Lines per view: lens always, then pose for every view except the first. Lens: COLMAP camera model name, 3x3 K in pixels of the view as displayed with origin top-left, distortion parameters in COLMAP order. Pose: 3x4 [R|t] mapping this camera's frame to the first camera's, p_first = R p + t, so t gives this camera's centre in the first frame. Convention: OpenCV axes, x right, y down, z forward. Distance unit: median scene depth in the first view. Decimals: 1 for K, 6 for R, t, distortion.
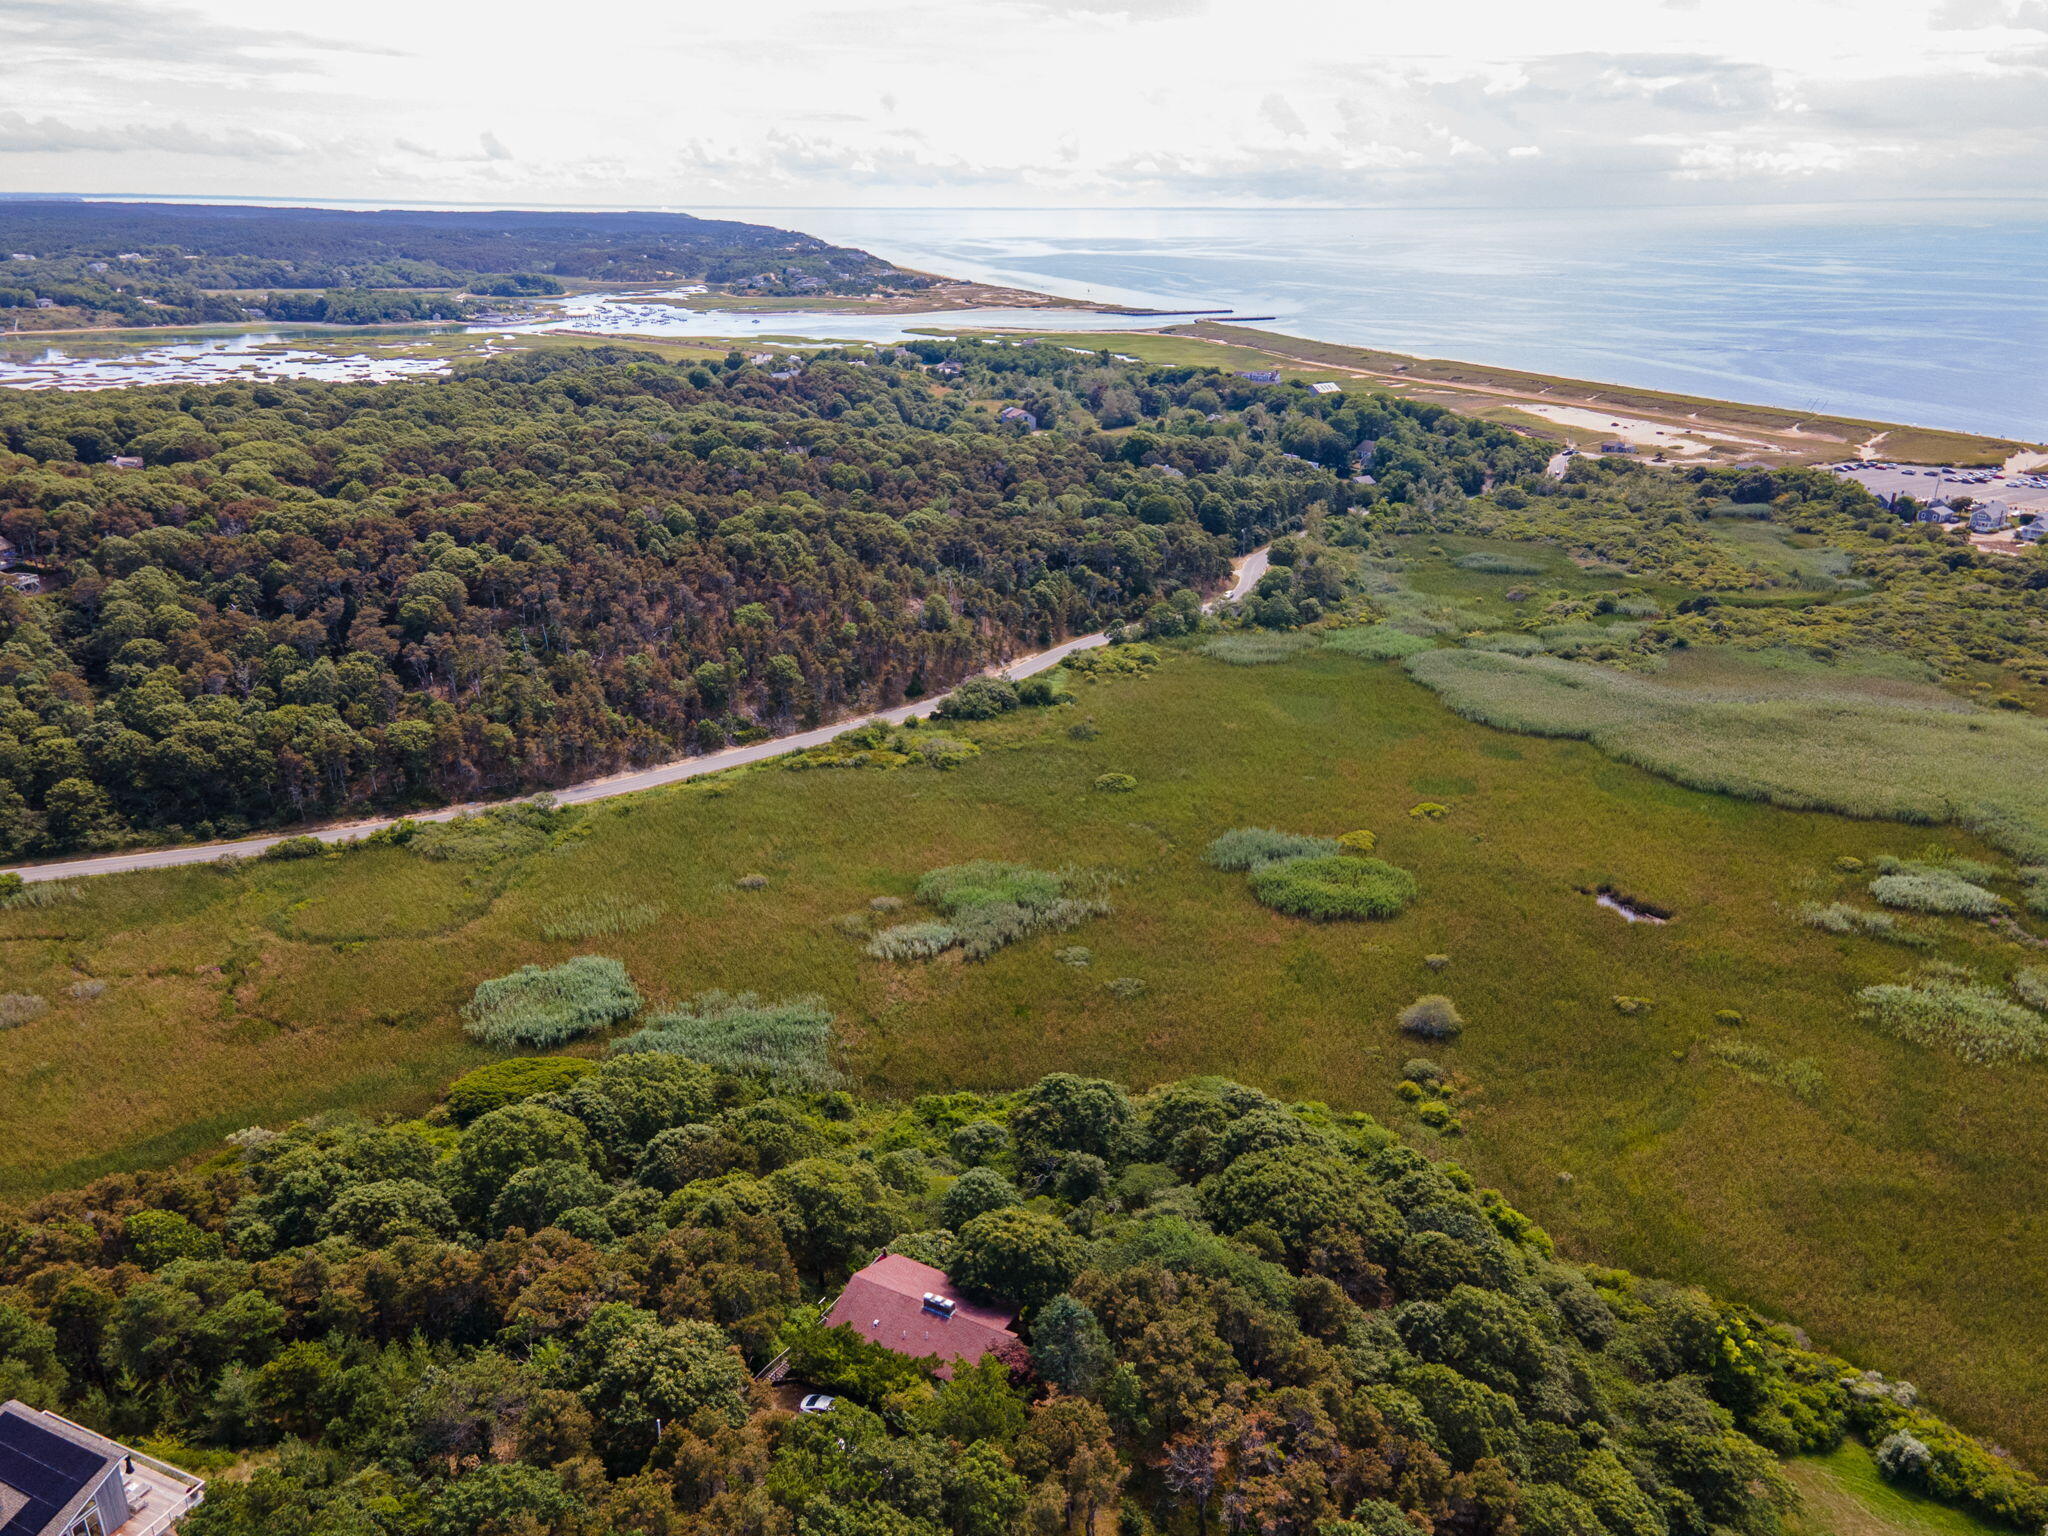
lens RADIAL K [[1508.1, 0, 1016.7], [0, 1508.1, 772.2], [0, 0, 1]] dist [0.025078, 0.073004]
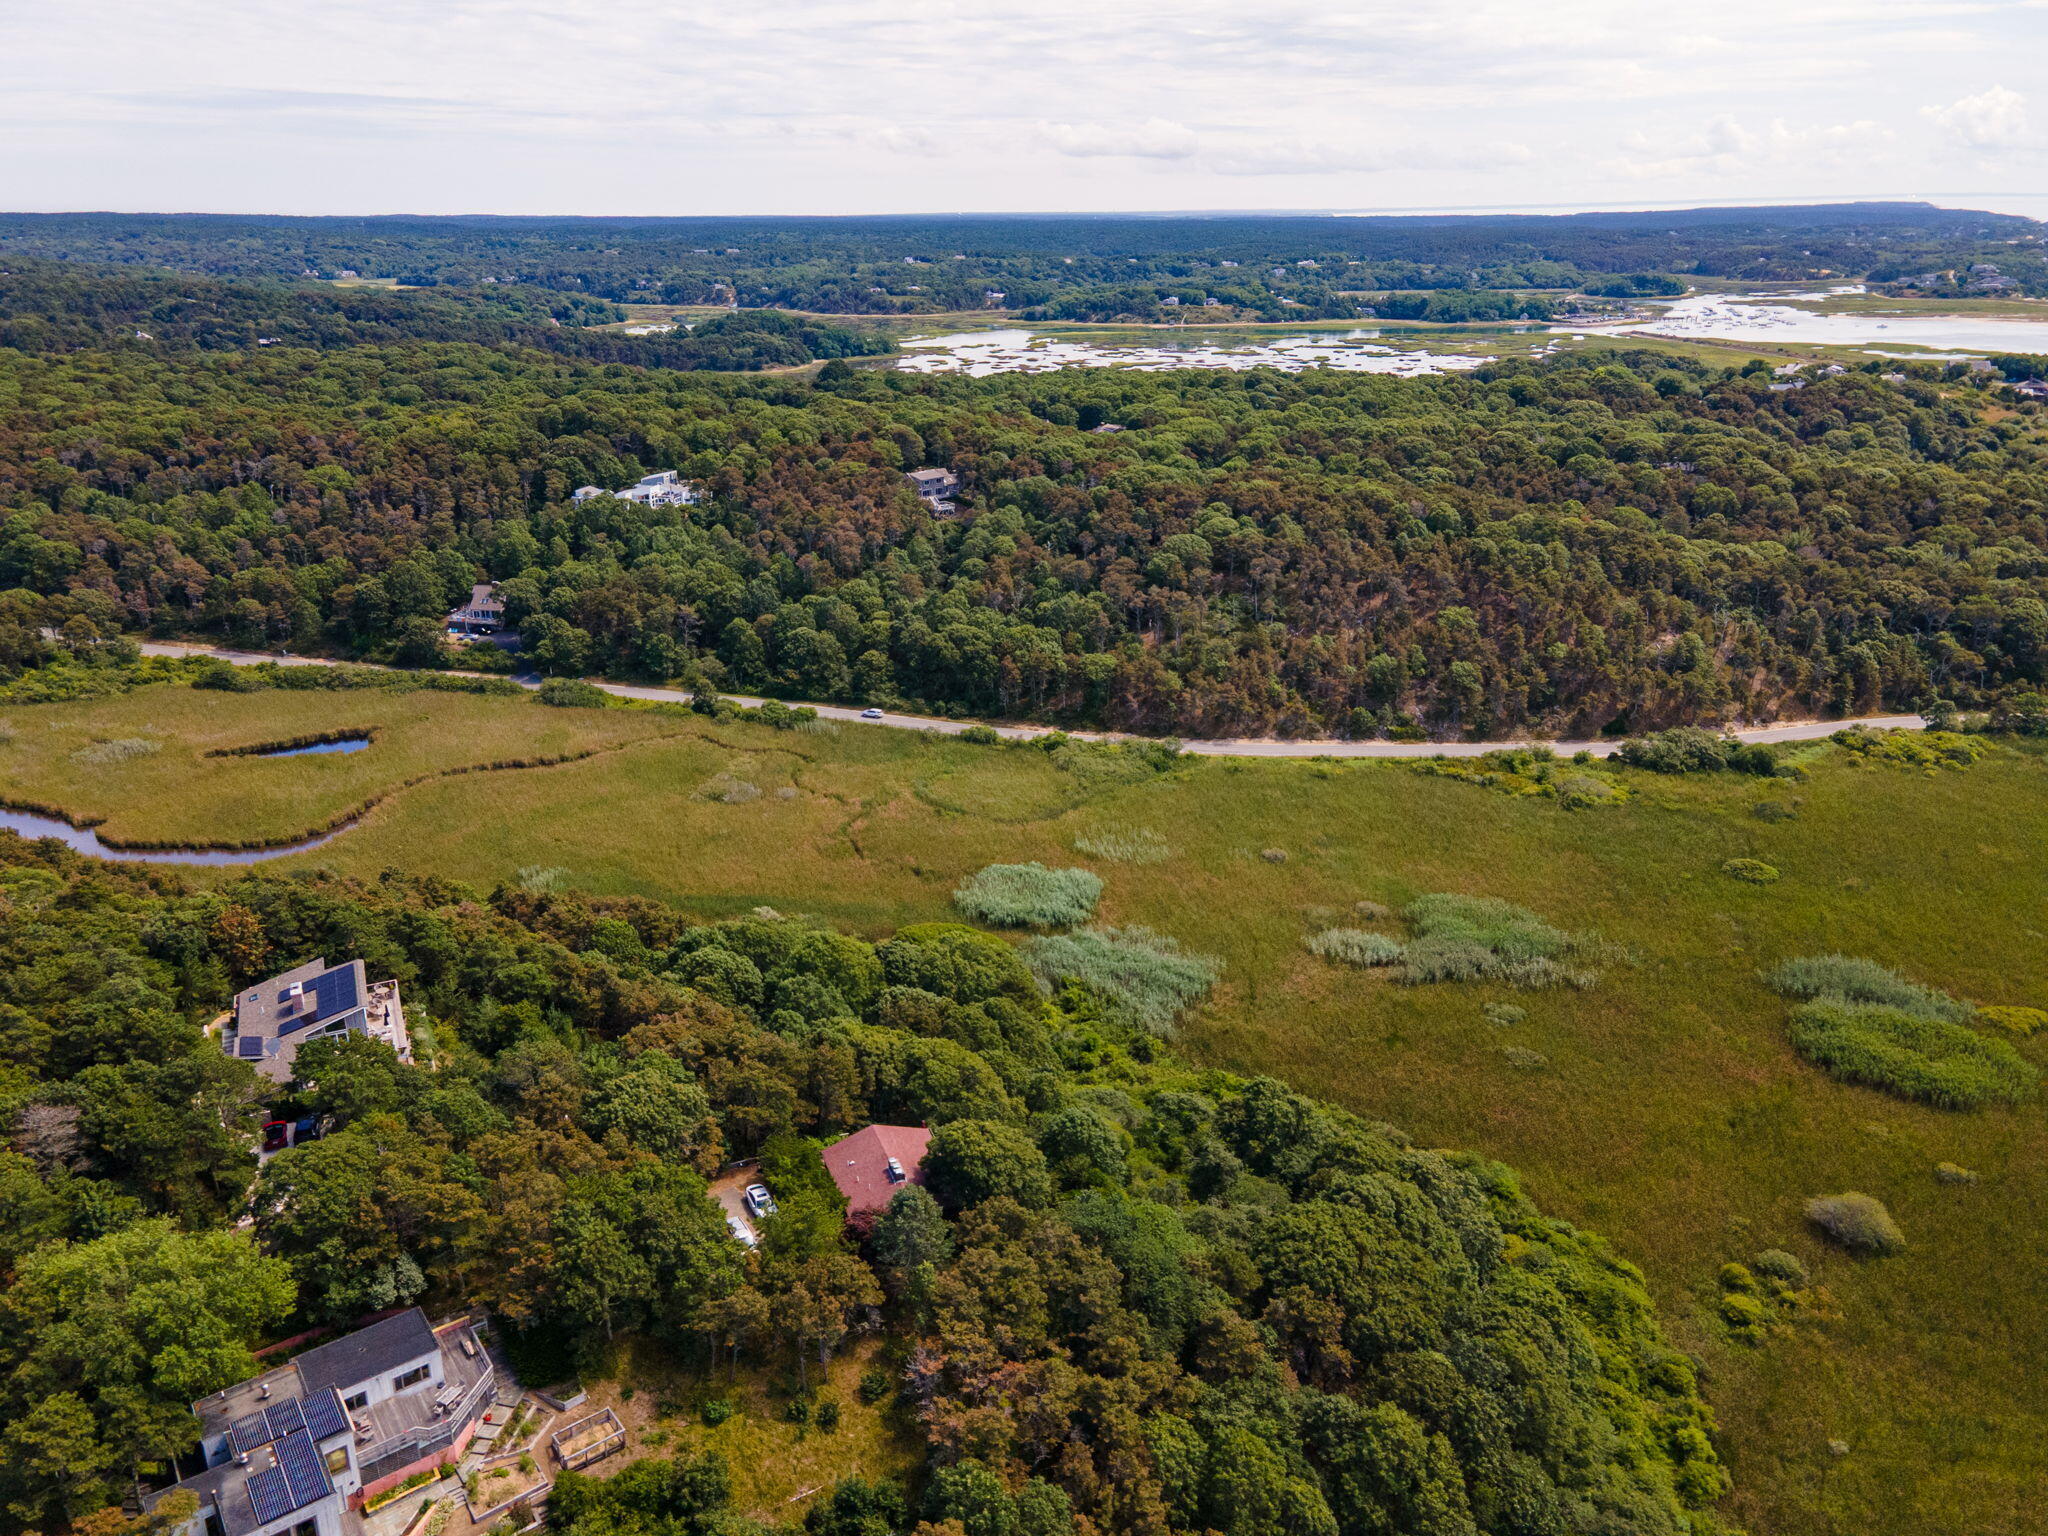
lens RADIAL K [[1508.1, 0, 1008.3], [0, 1508.1, 779.8], [0, 0, 1]] dist [0.025078, 0.073004]
pose [[0.748367, 0.228421, -0.622712, 0.256850], [-0.226294, 0.970429, 0.084013, -0.018908], [0.623488, 0.078043, 0.777928, 0.055873]]
